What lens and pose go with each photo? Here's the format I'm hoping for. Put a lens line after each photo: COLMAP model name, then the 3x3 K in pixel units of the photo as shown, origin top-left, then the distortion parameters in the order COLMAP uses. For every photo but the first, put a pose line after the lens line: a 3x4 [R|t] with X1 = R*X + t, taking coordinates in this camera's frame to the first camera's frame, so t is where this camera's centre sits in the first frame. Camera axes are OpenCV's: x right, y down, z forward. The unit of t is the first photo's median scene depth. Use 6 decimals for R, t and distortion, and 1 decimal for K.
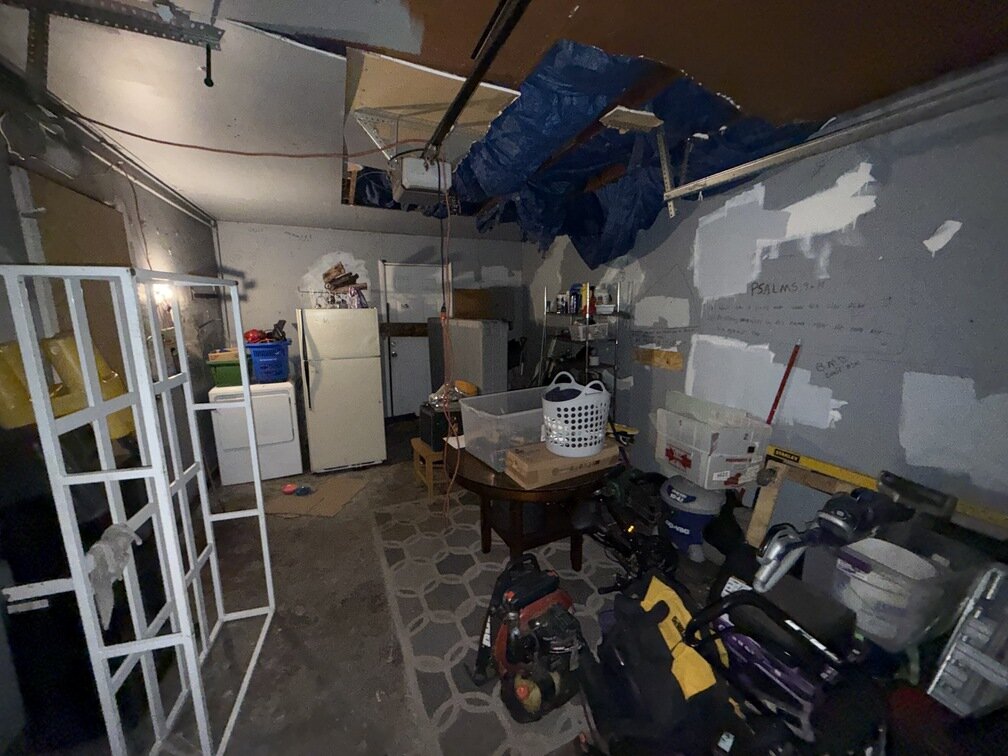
lens RADIAL K [[397.9, 0, 503.1], [0, 397.9, 380.2], [0, 0, 1]] dist [-0.002299, 0.000651]
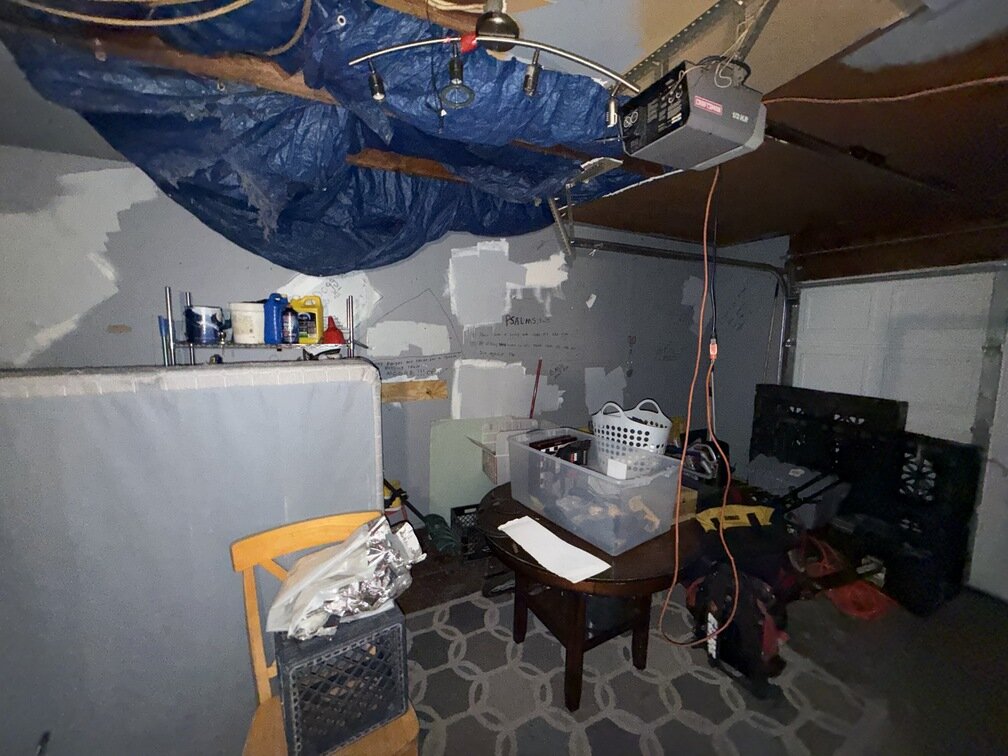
lens RADIAL K [[397.9, 0, 502.6], [0, 397.9, 378.5], [0, 0, 1]] dist [-0.002299, 0.000651]
pose [[-0.062584, -0.112031, 0.991732, -0.675188], [0.170853, 0.977809, 0.121240, -0.210364], [-0.983307, 0.177028, -0.042055, 1.135806]]
